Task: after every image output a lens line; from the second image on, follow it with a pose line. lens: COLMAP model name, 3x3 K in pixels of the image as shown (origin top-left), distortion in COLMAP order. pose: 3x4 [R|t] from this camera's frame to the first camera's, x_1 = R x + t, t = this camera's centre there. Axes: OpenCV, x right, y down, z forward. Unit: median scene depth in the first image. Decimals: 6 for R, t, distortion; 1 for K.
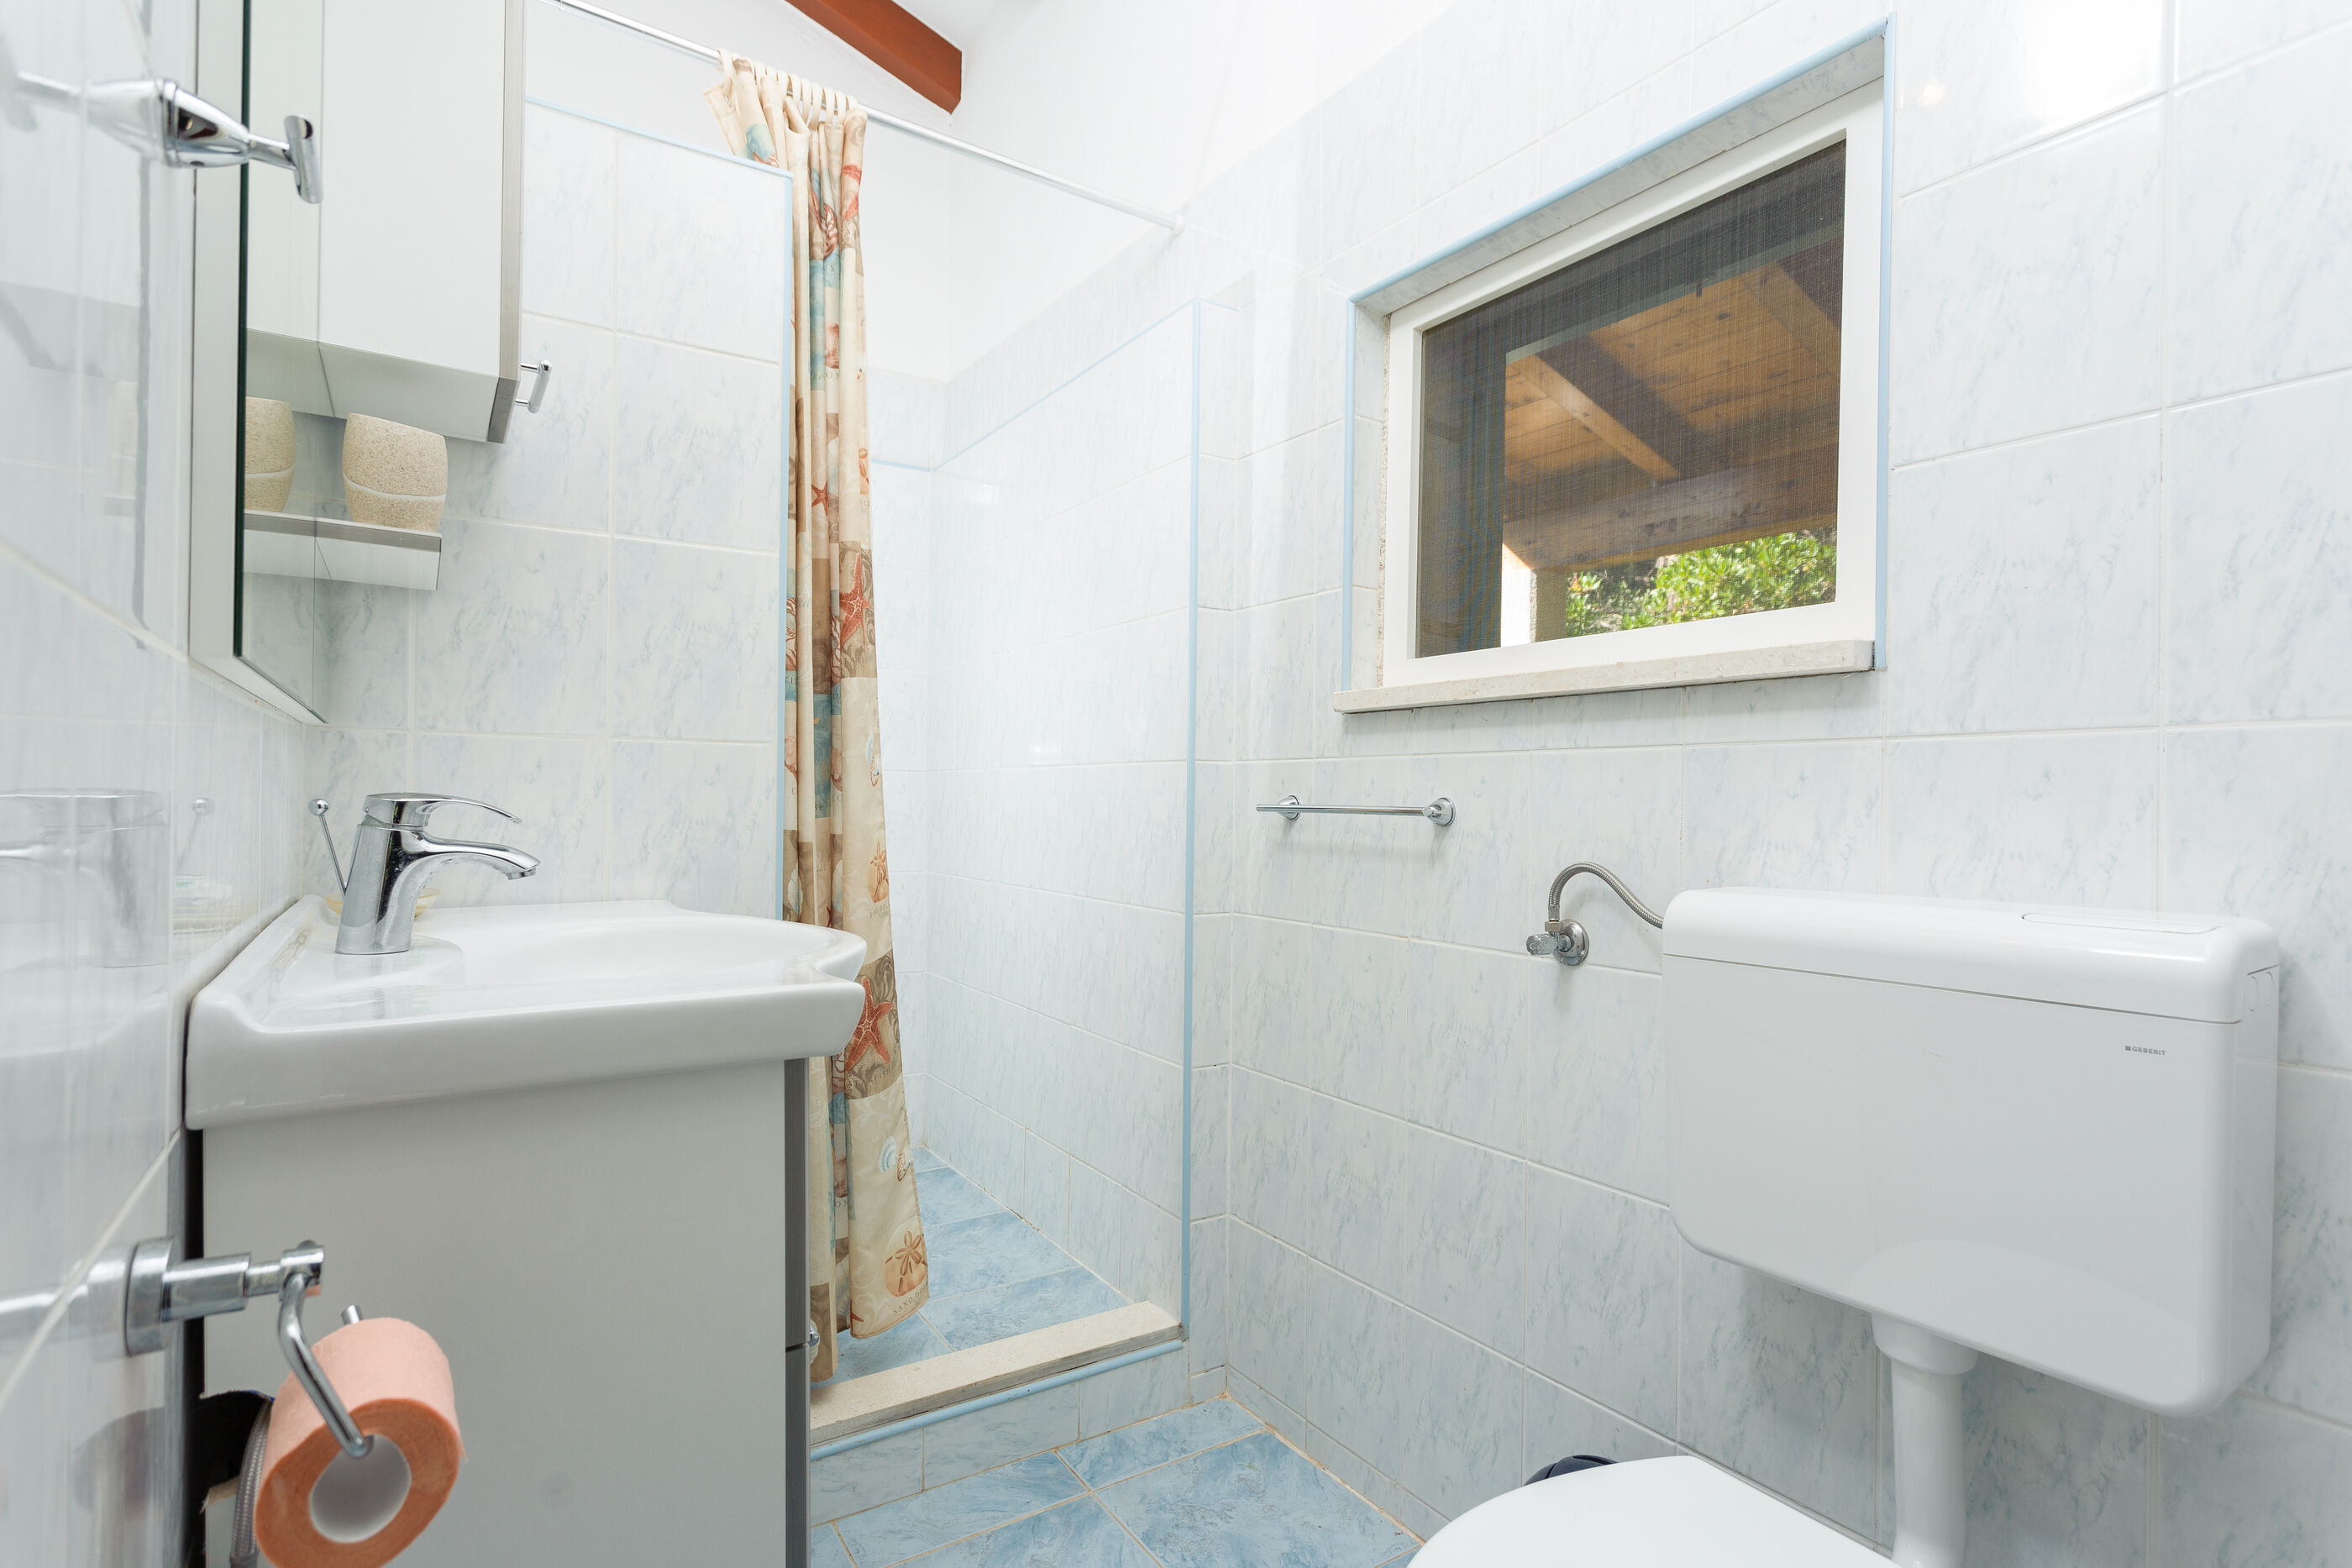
lens RADIAL K [[1145.9, 0, 1178.4], [0, 1145.9, 798.4], [0, 0, 1]] dist [0.002033, 0.000359]
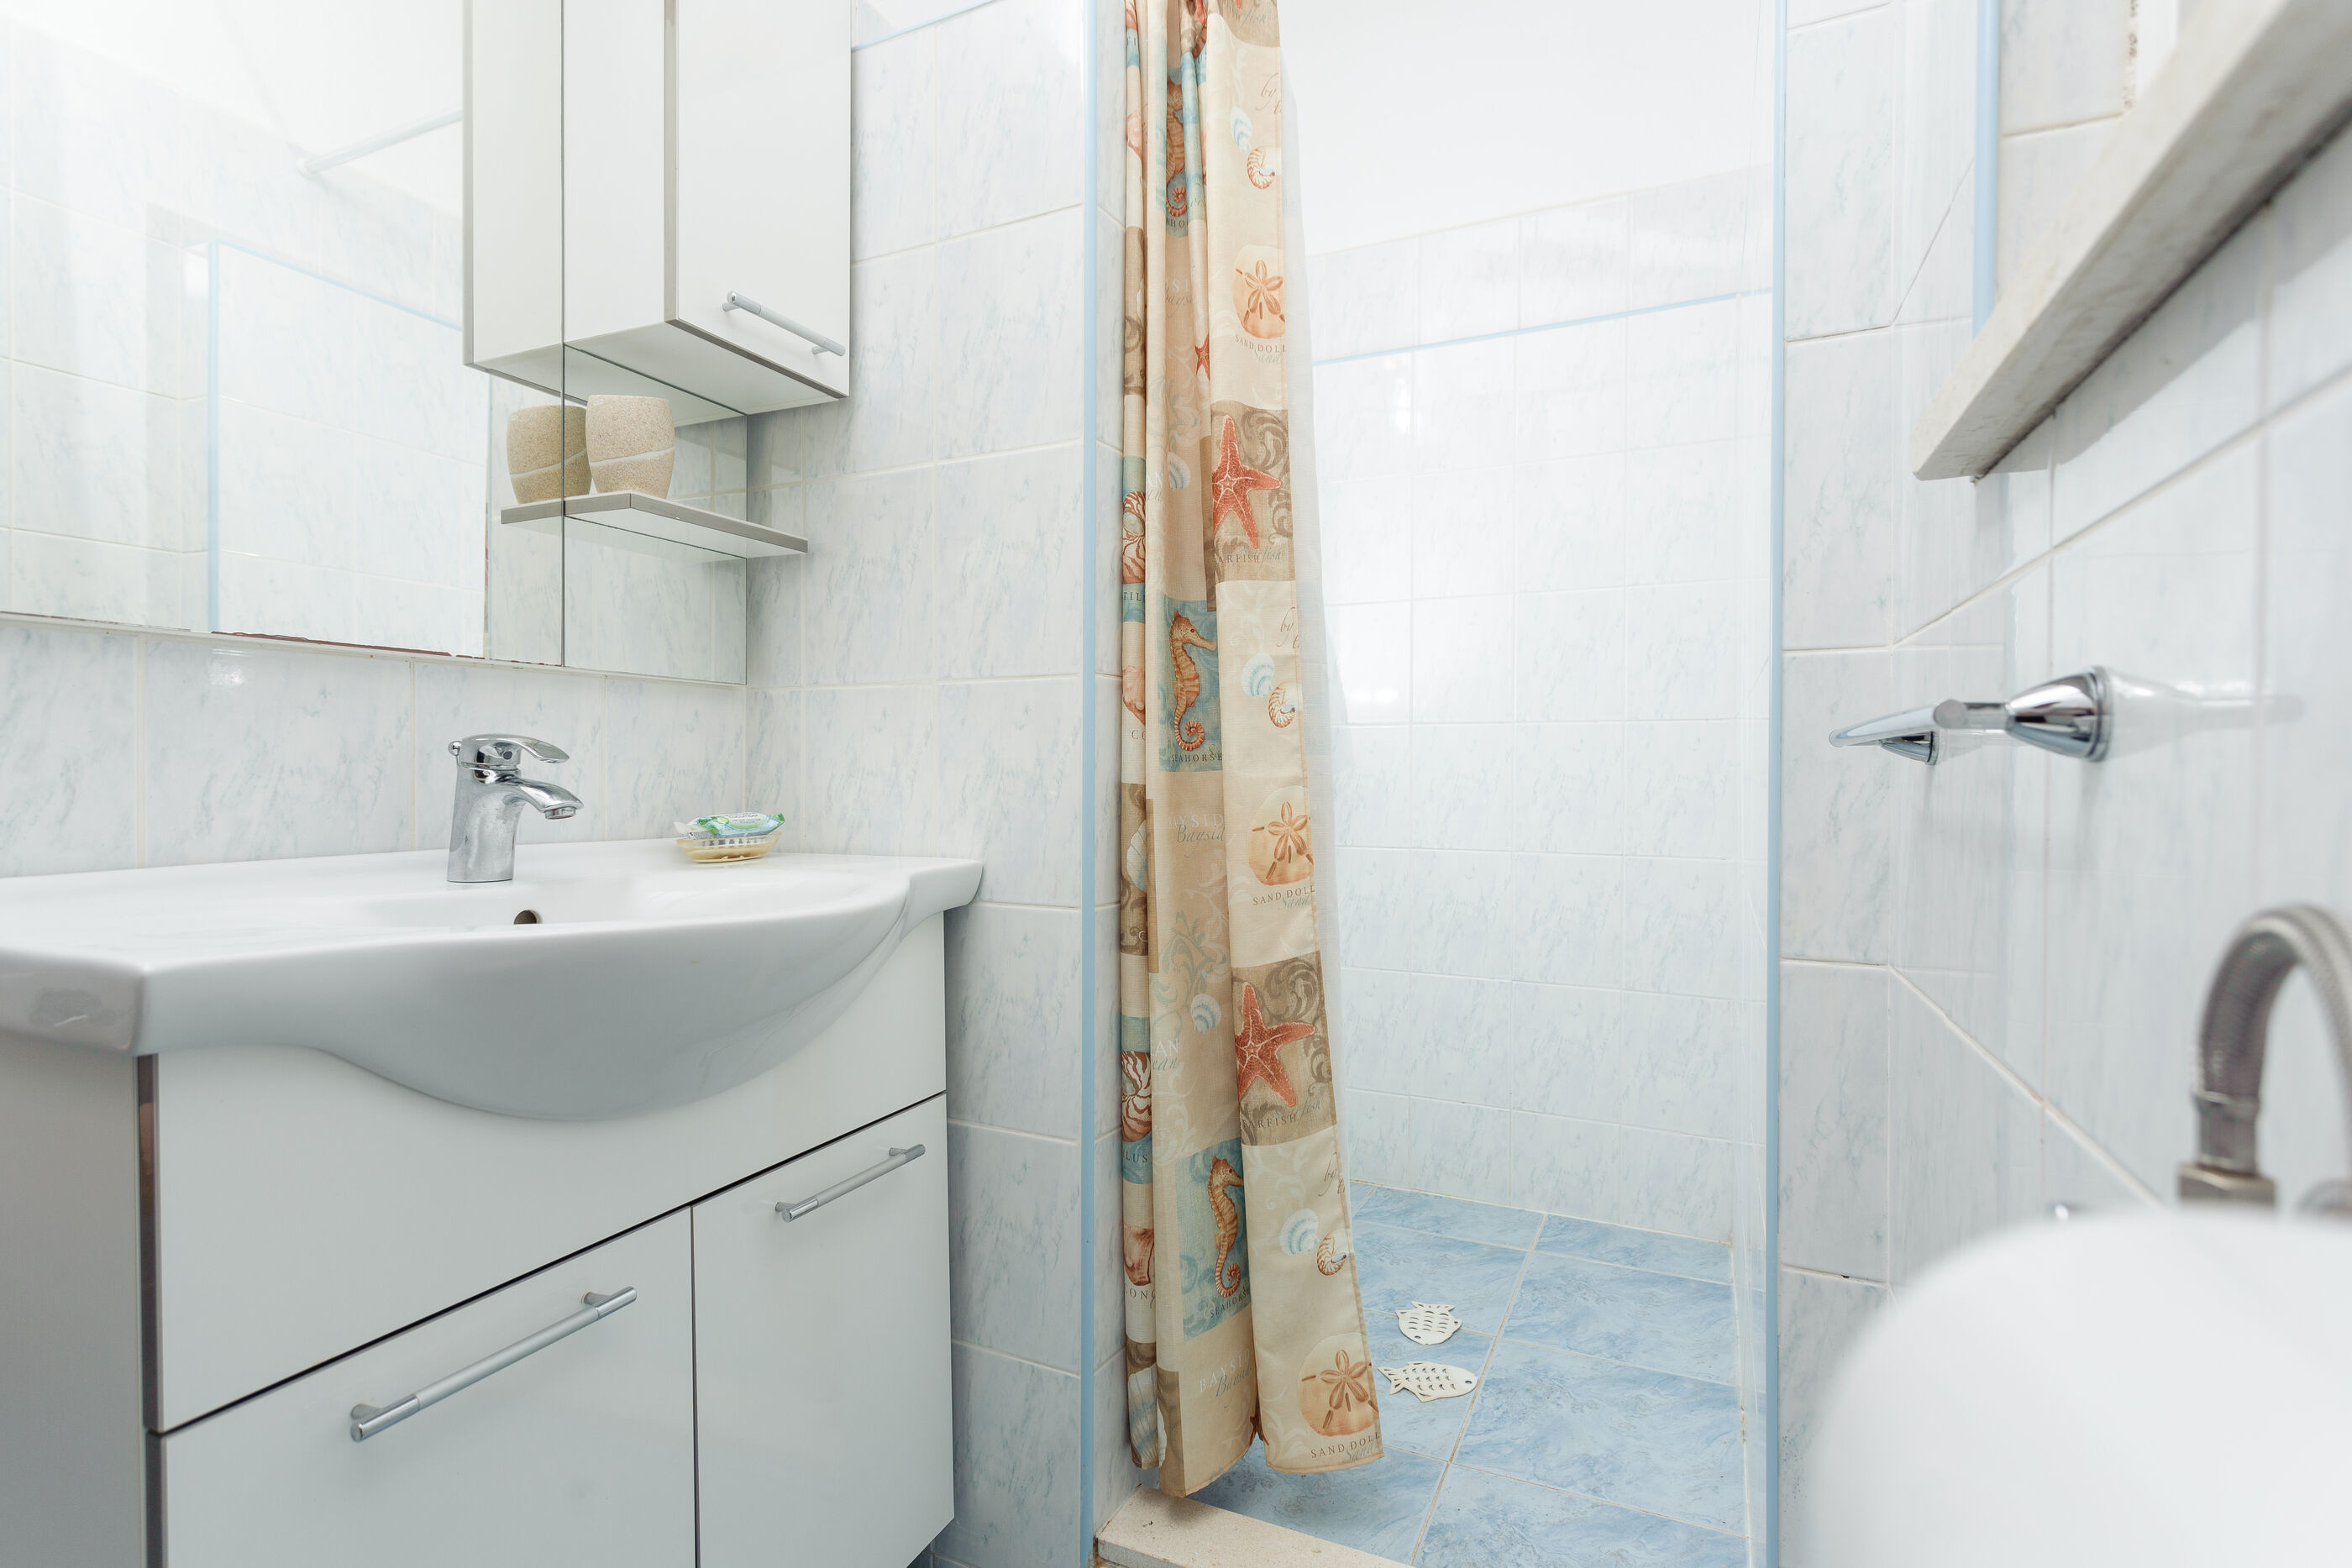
lens RADIAL K [[1122.7, 0, 1176.0], [0, 1122.7, 784.0], [0, 0, 1]] dist [0.000513, 0.000972]
pose [[0.534800, -0.004314, -0.844968, 0.310356], [0.002942, 0.999990, -0.003244, 0.027605], [0.844974, -0.000751, 0.534808, 0.553837]]
